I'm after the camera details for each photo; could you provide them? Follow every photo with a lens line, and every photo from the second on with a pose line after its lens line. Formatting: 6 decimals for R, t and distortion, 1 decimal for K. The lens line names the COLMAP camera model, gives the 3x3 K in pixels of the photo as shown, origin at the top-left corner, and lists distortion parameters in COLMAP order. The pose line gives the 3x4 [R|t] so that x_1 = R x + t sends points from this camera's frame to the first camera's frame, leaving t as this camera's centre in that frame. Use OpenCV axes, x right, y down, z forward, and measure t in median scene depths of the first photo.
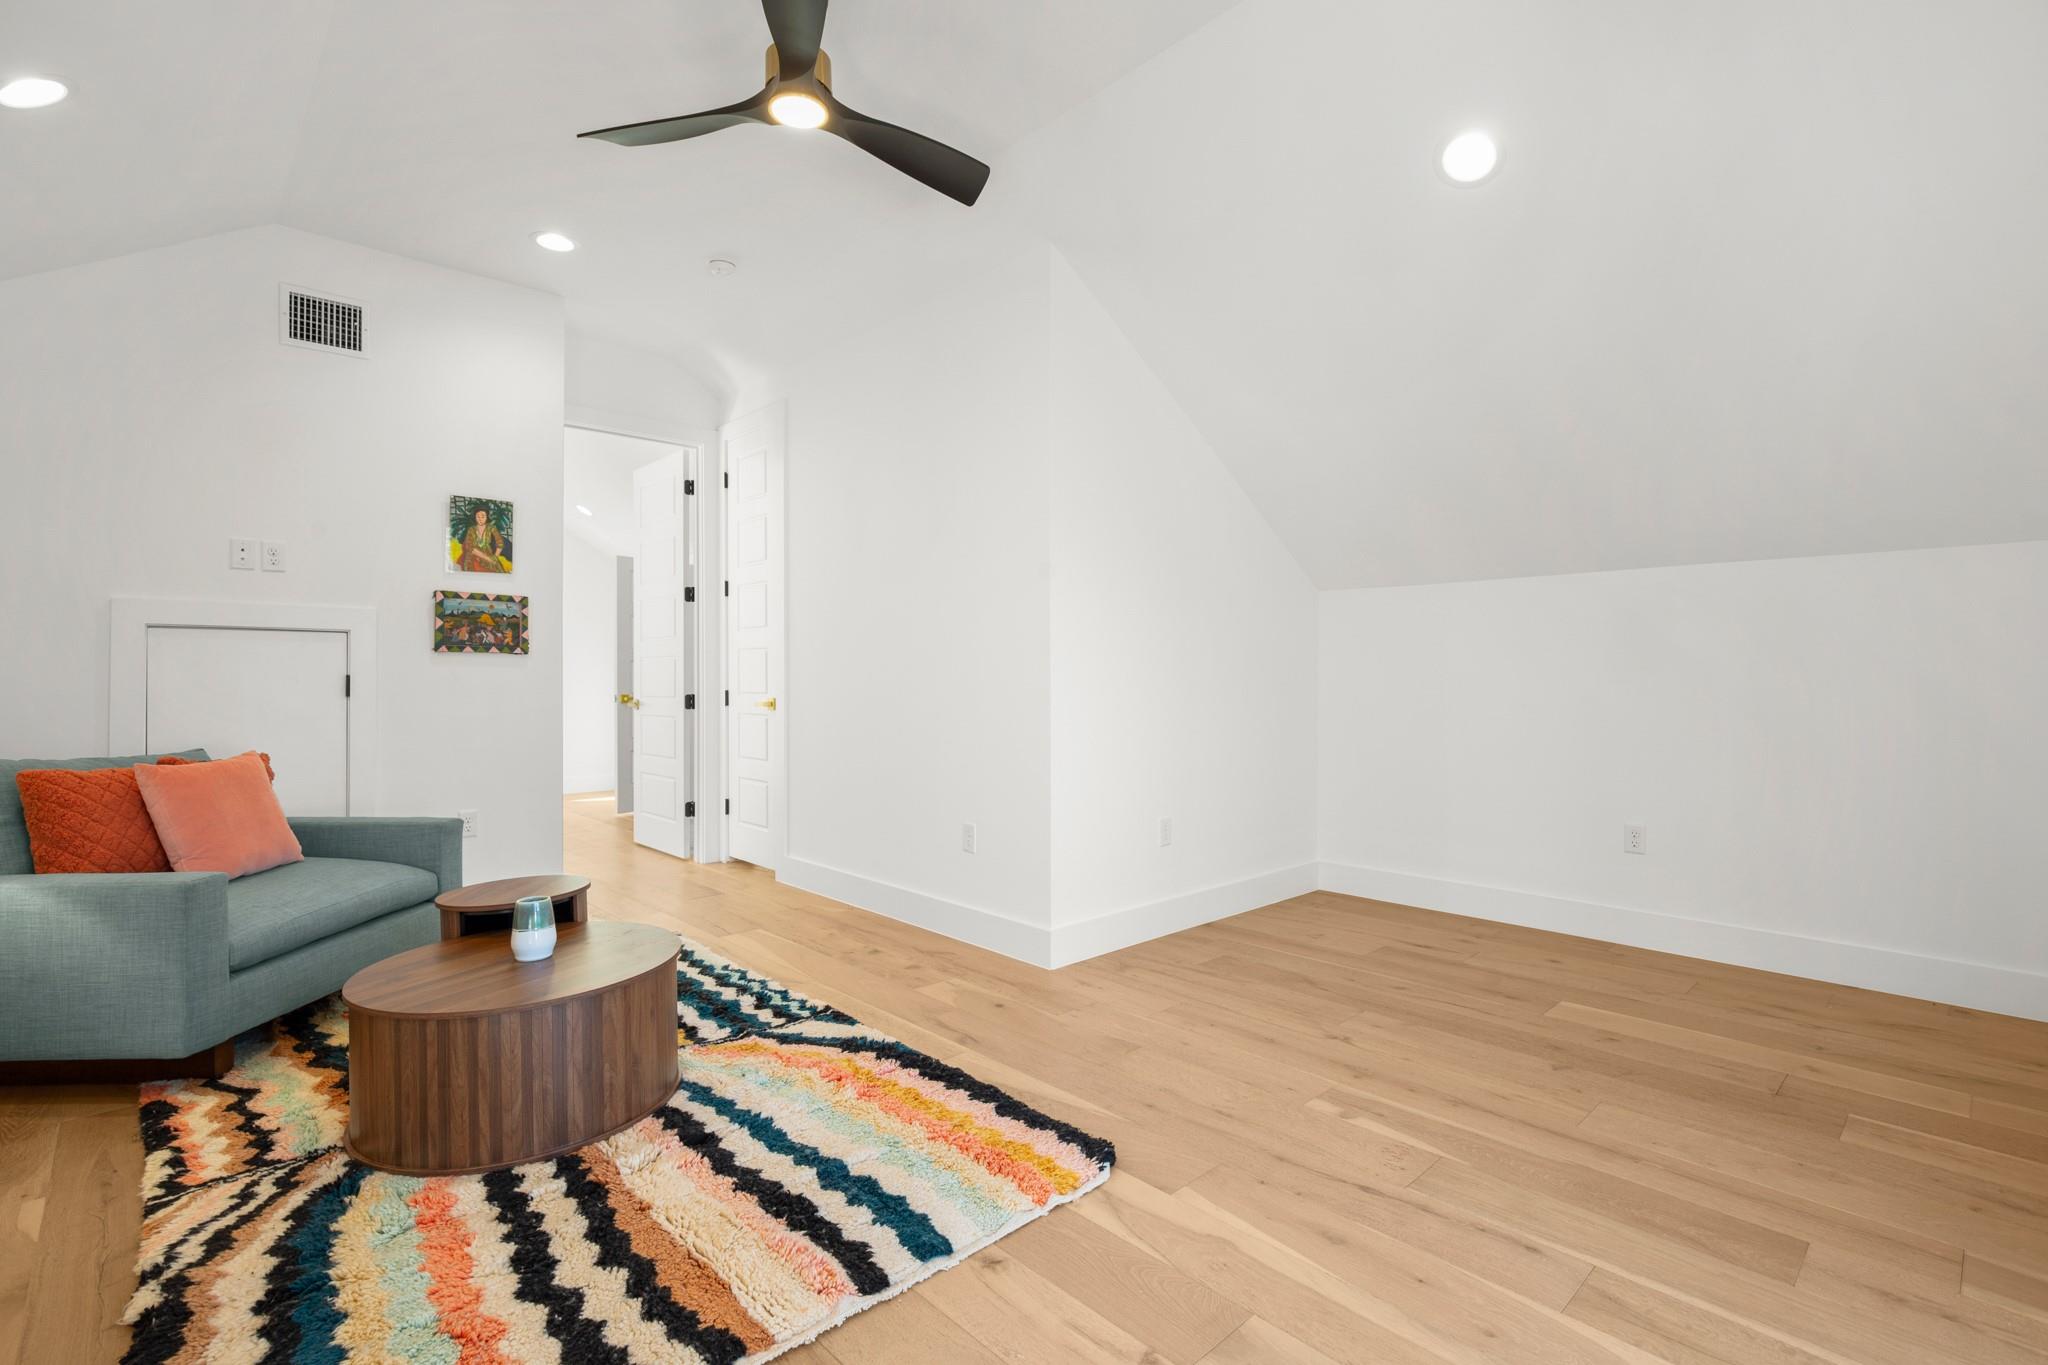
lens RADIAL K [[933.1, 0, 1064.3], [0, 933.1, 669.2], [0, 0, 1]] dist [0.006606, -0.002893]
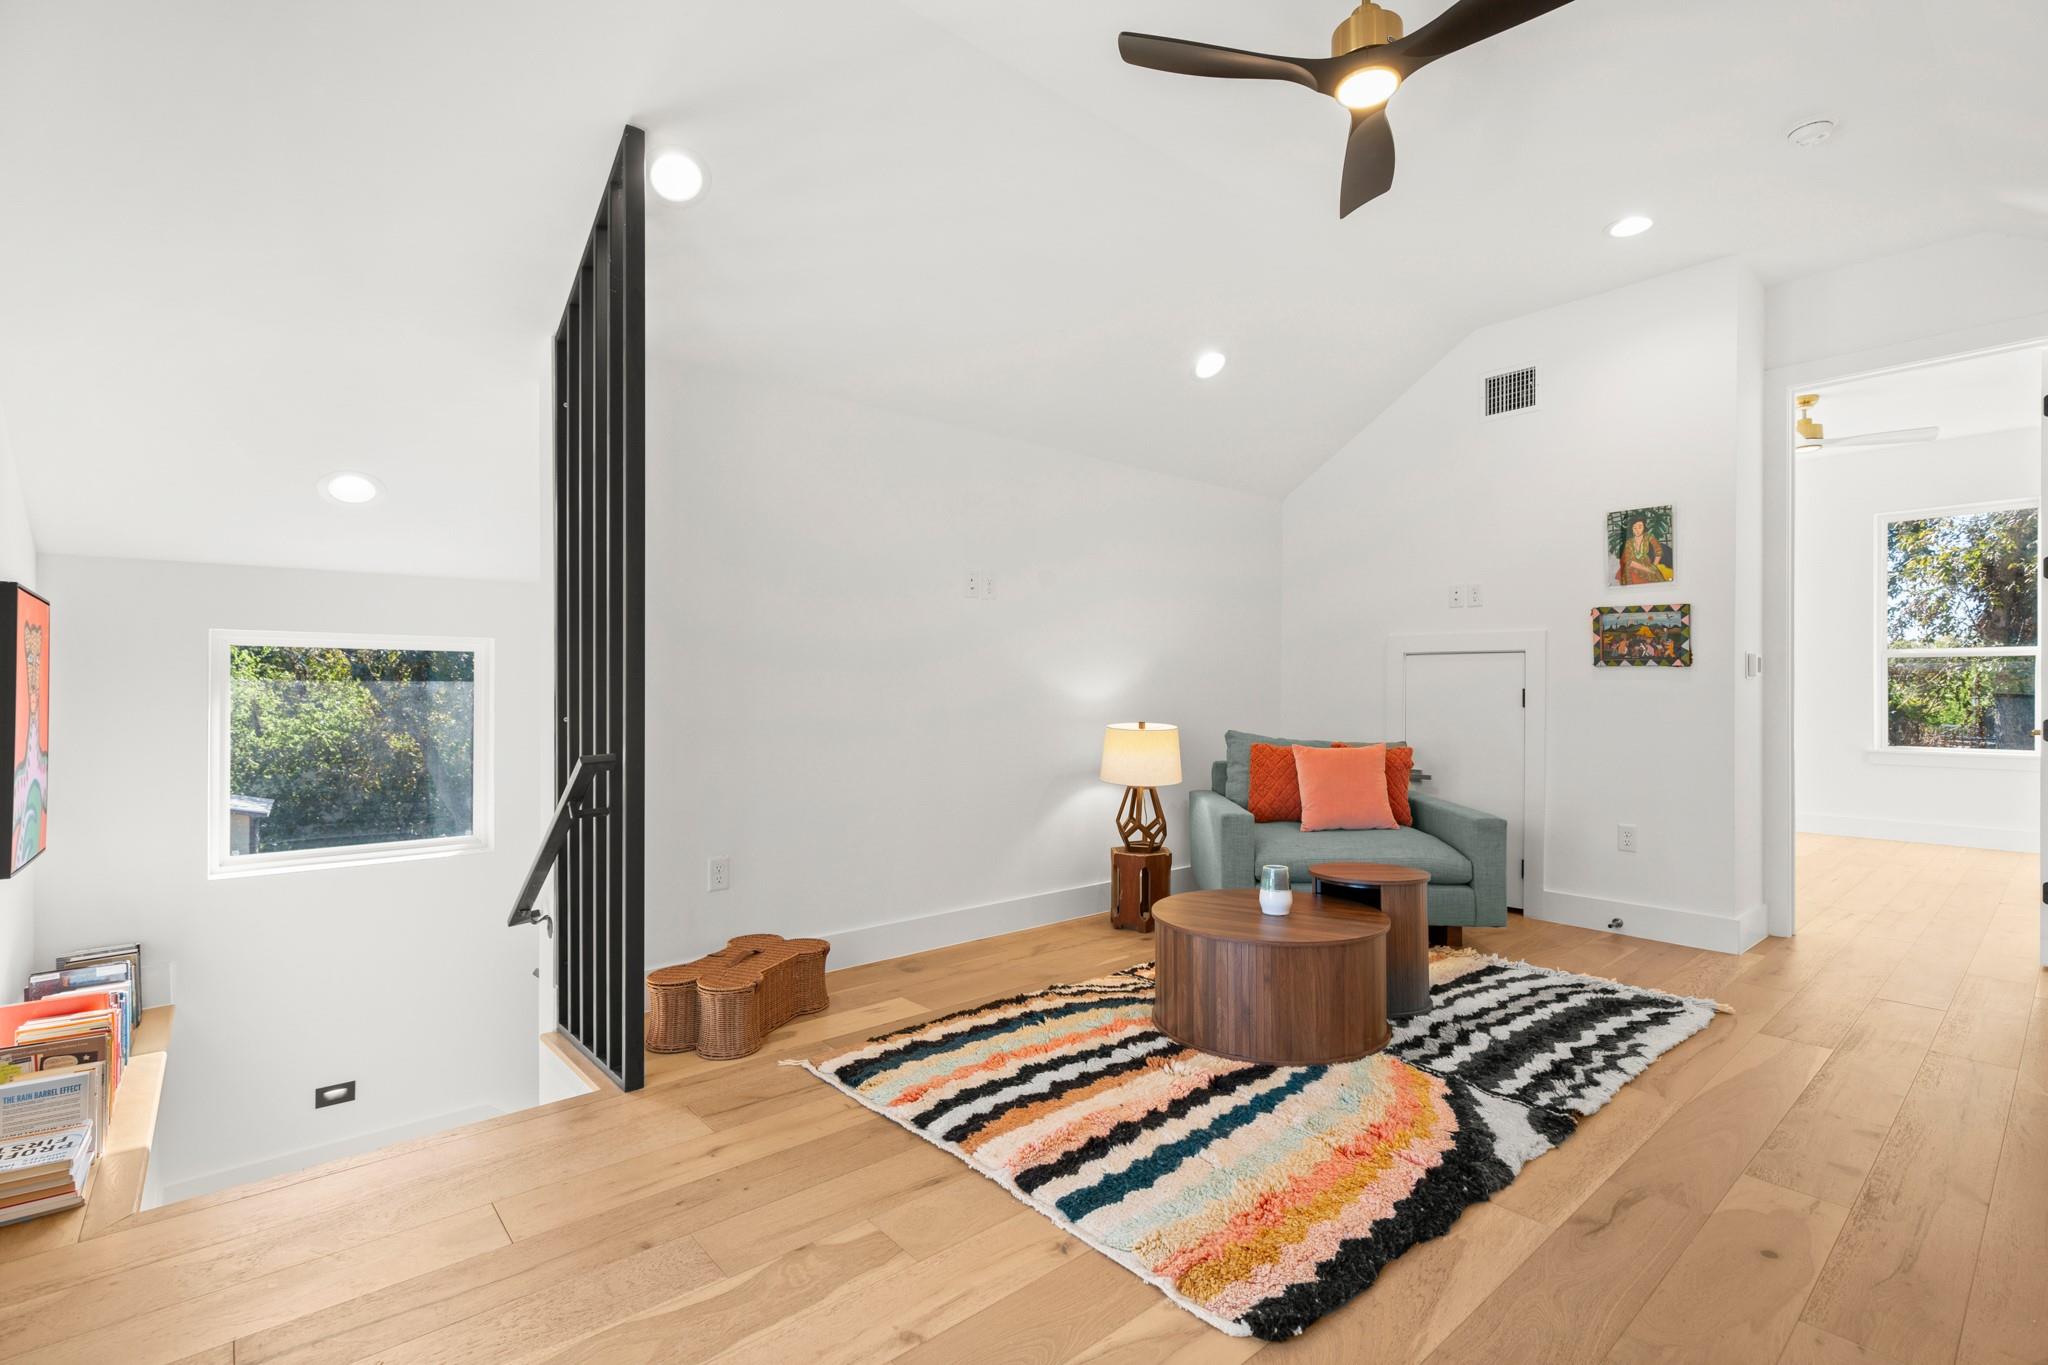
lens RADIAL K [[933.1, 0, 1025.4], [0, 933.1, 688.4], [0, 0, 1]] dist [0.006606, -0.002893]
pose [[-0.060155, 0.000984, -0.998189, 0.406795], [0.004590, 0.999989, 0.000710, 0.002199], [0.998178, -0.004539, -0.060159, 0.428004]]
